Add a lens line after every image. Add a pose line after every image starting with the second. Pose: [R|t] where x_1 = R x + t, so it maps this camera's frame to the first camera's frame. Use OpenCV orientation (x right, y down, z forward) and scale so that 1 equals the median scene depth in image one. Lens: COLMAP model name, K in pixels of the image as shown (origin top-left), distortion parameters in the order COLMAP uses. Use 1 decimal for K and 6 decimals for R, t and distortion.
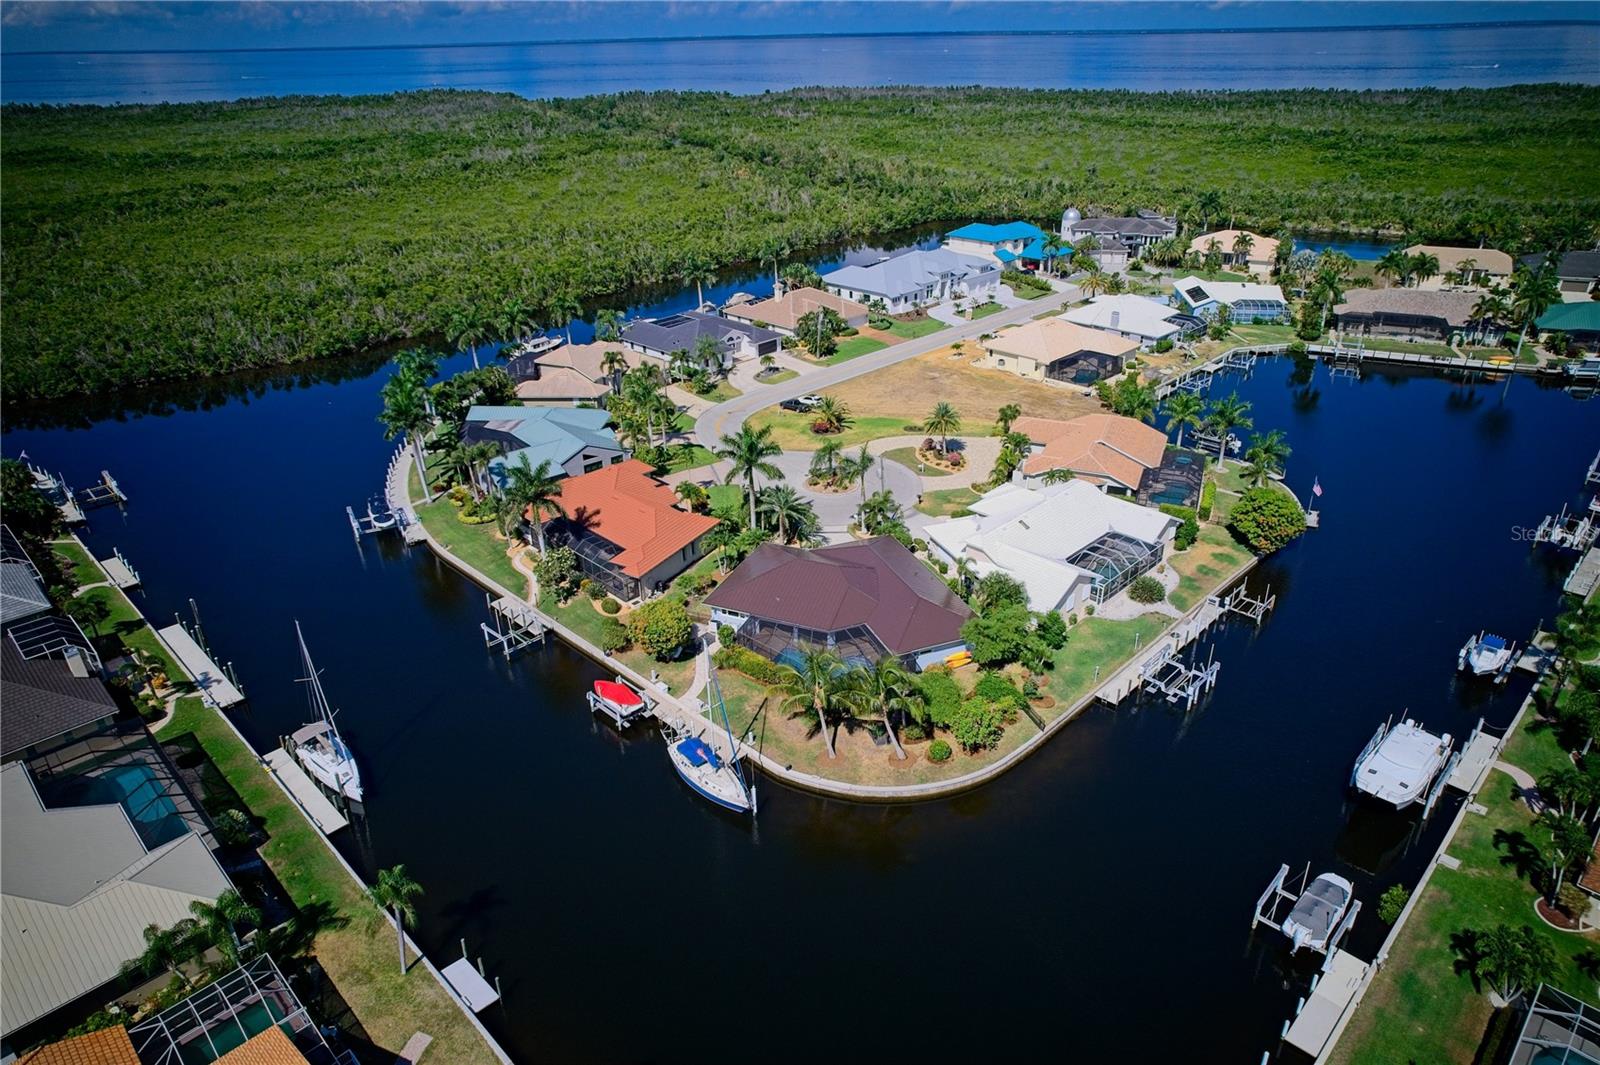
lens RADIAL K [[1027.8, 0, 790.3], [0, 1027.8, 542.1], [0, 0, 1]] dist [-0.068309, 0.051784]
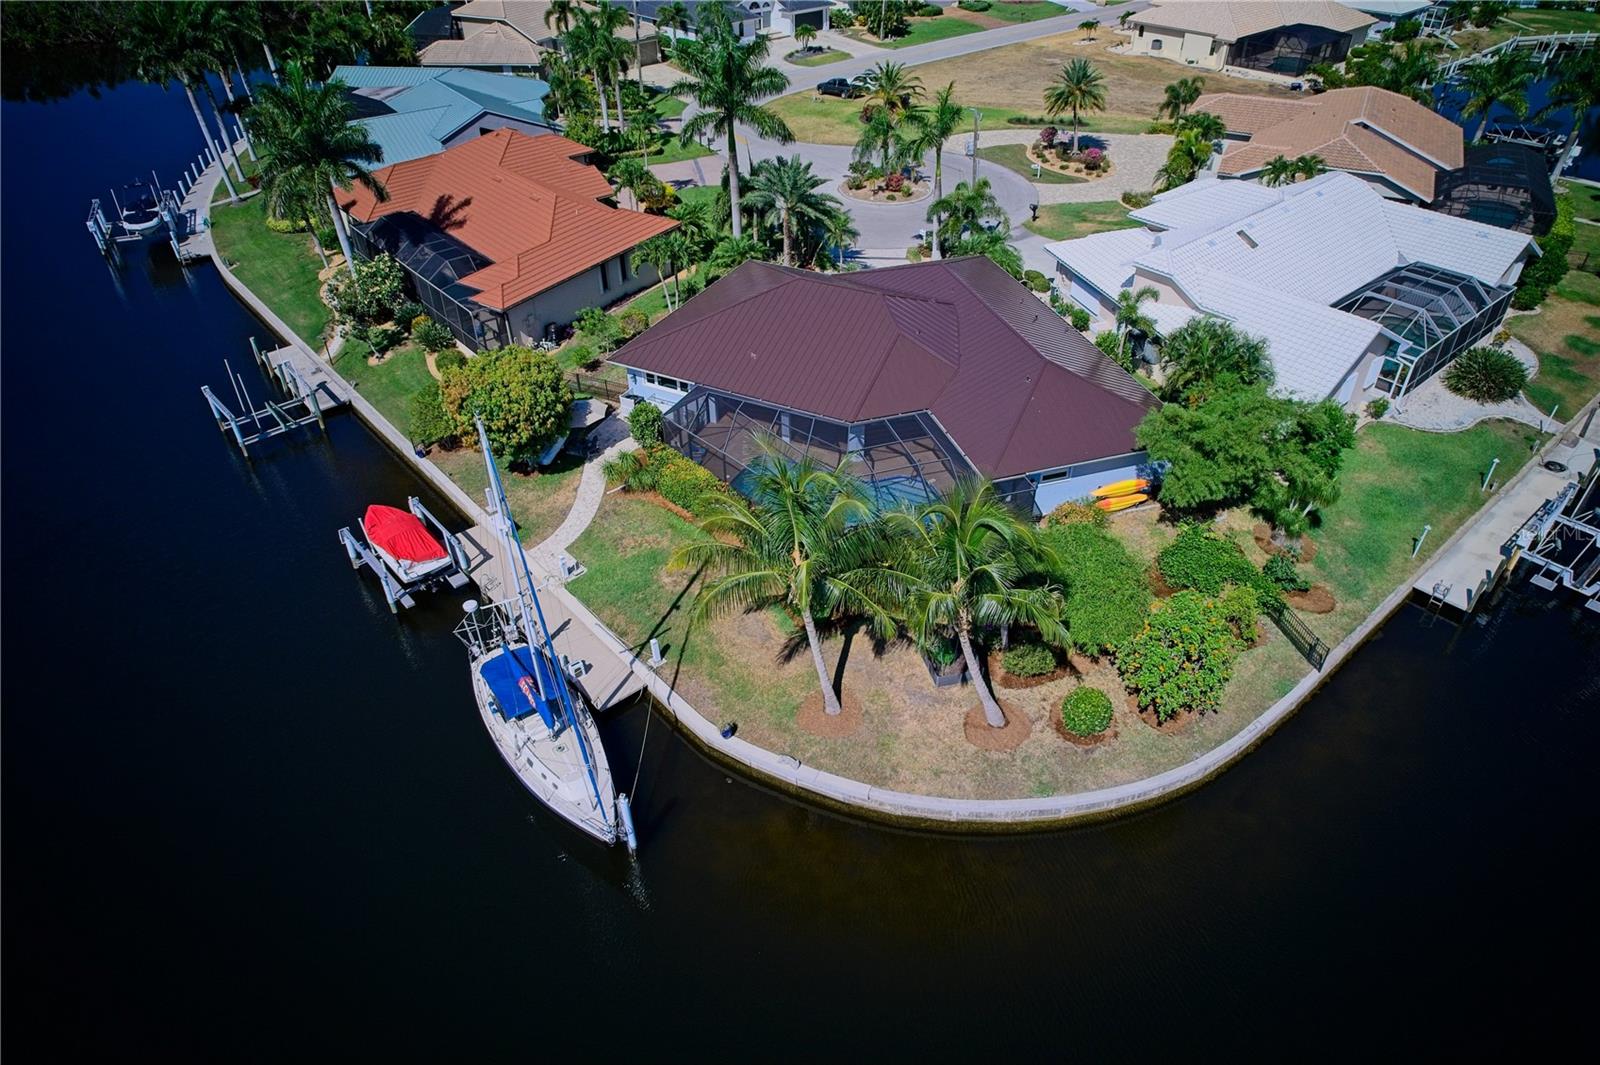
lens RADIAL K [[1027.8, 0, 796.1], [0, 1027.8, 540.3], [0, 0, 1]] dist [-0.068309, 0.051784]
pose [[0.997579, 0.047507, -0.050786, 0.030992], [-0.037490, 0.982467, 0.182629, 0.043071], [0.058572, -0.180283, 0.981869, 0.413985]]
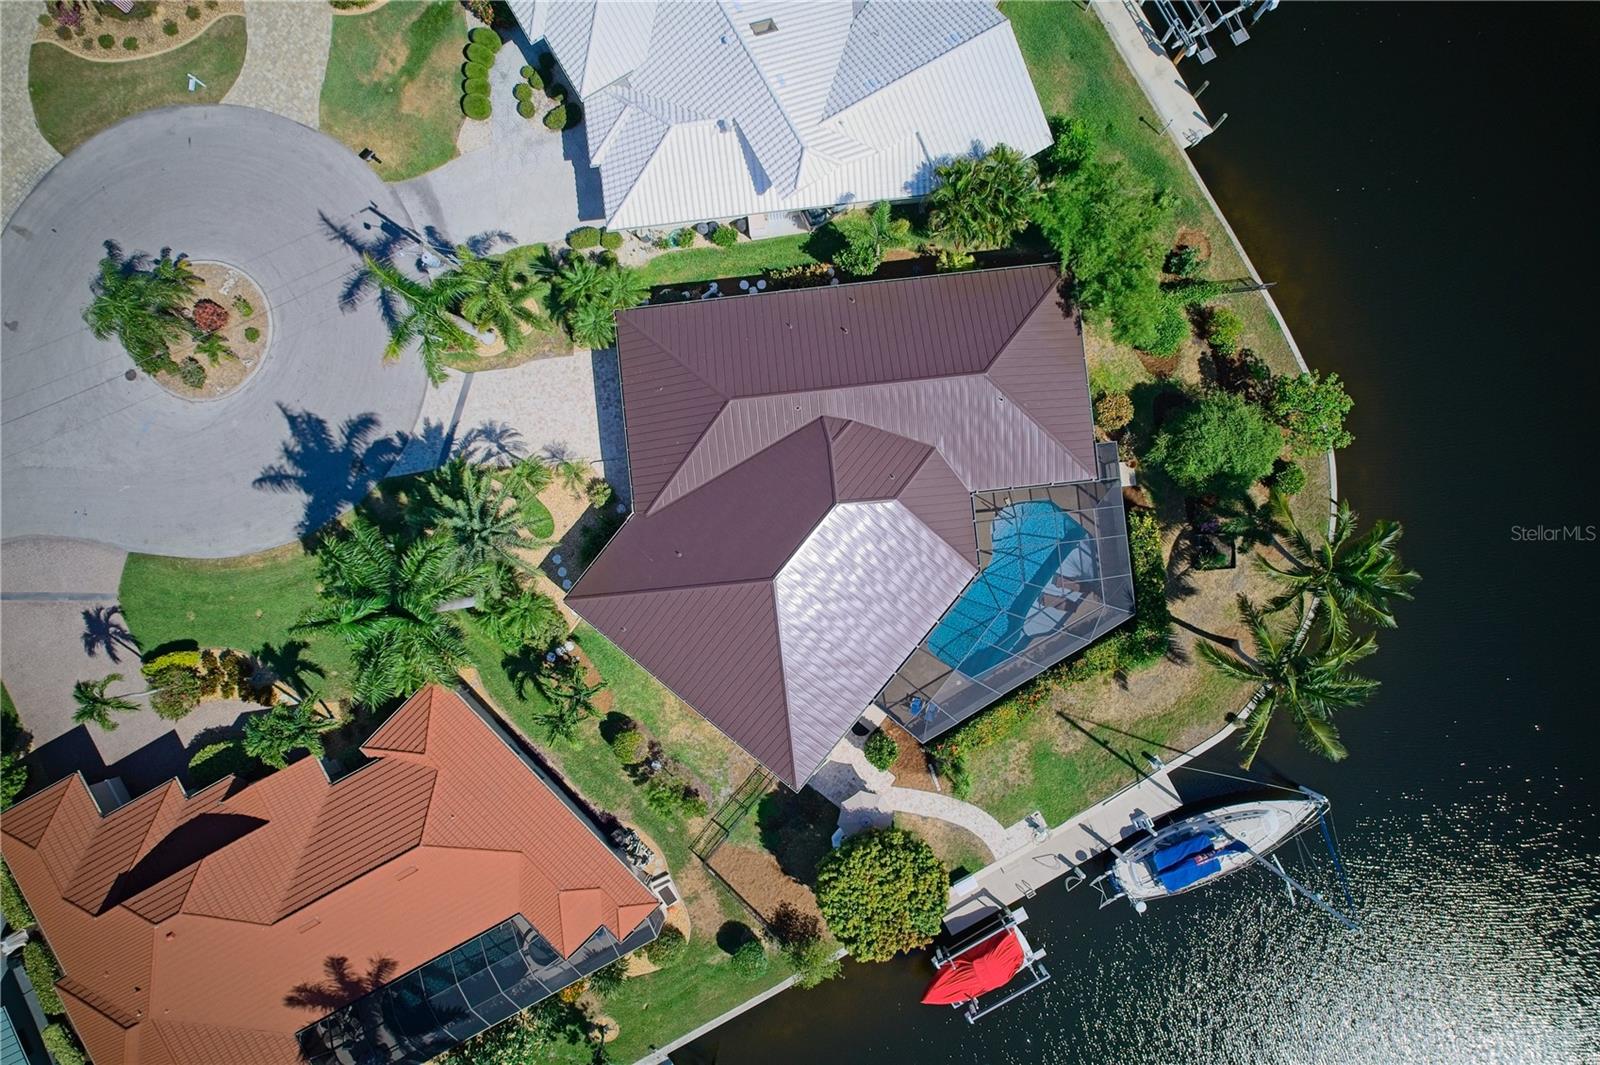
lens RADIAL K [[1027.8, 0, 802.0], [0, 1027.8, 541.7], [0, 0, 1]] dist [-0.068309, 0.051784]
pose [[0.259821, -0.965055, 0.034089, 0.008925], [0.439591, 0.149635, 0.885646, -0.320538], [-0.859798, -0.215124, 0.463108, 0.672106]]
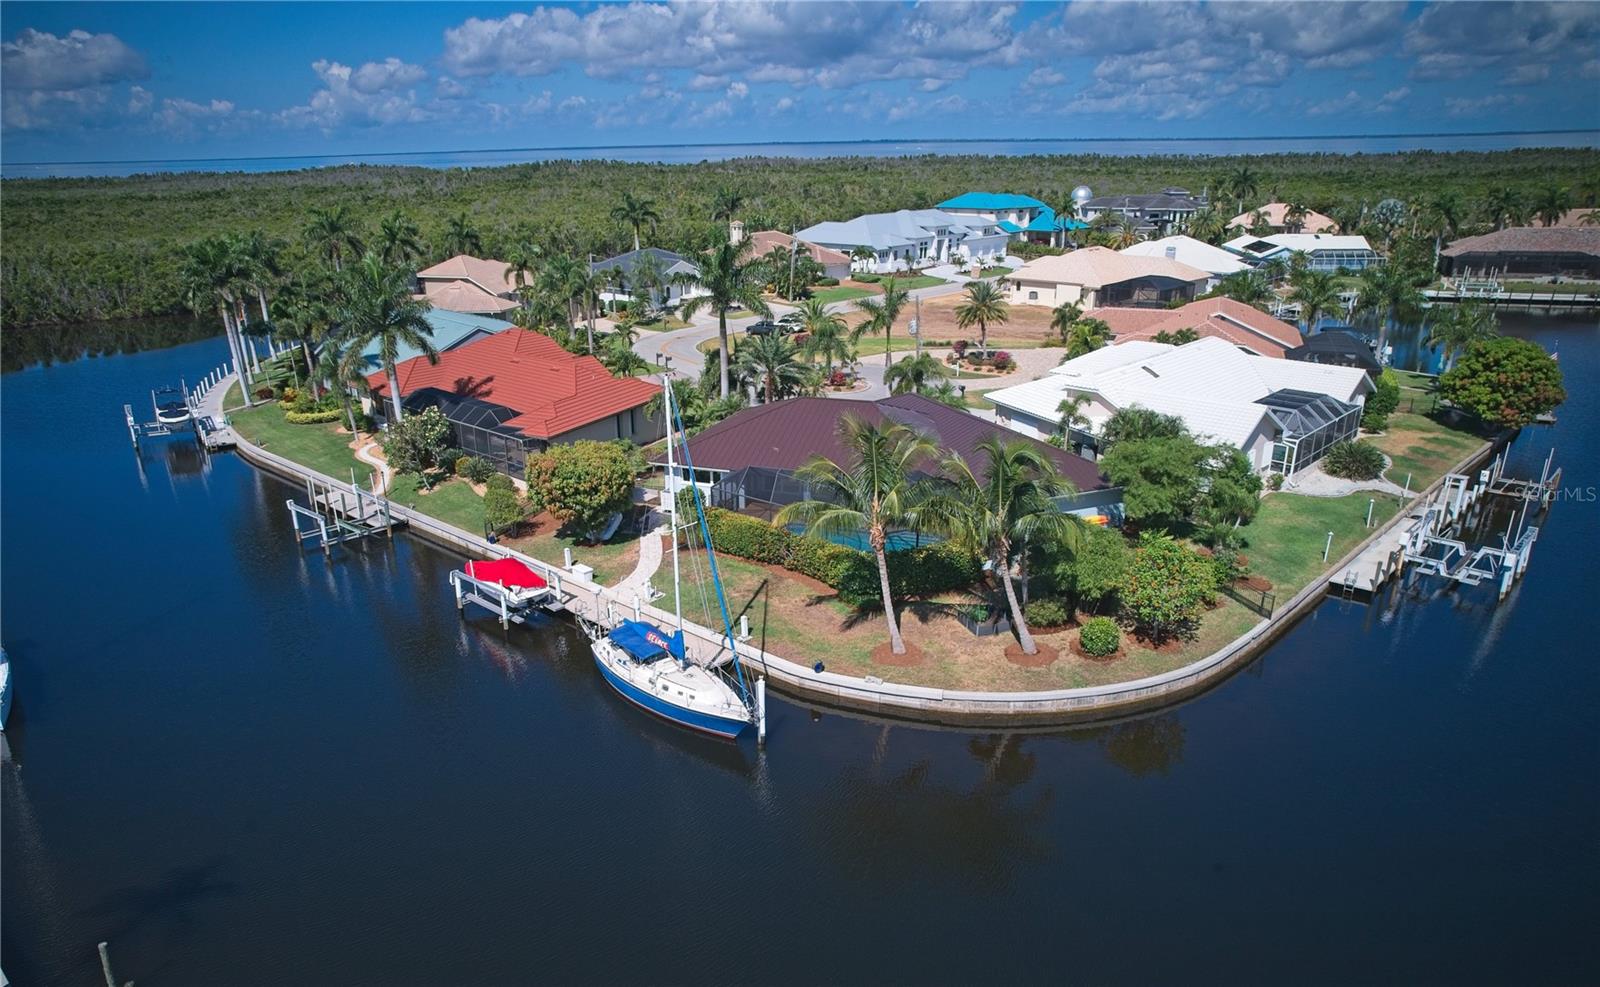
lens RADIAL K [[1103.6, 0, 732.0], [0, 1103.6, 587.0], [0, 0, 1]] dist [-0.064260, 0.042682]
pose [[0.999975, -0.000732, 0.007071, -0.035405], [0.001313, 0.996589, -0.082512, 0.157198], [-0.006987, 0.082520, 0.996565, 0.298527]]
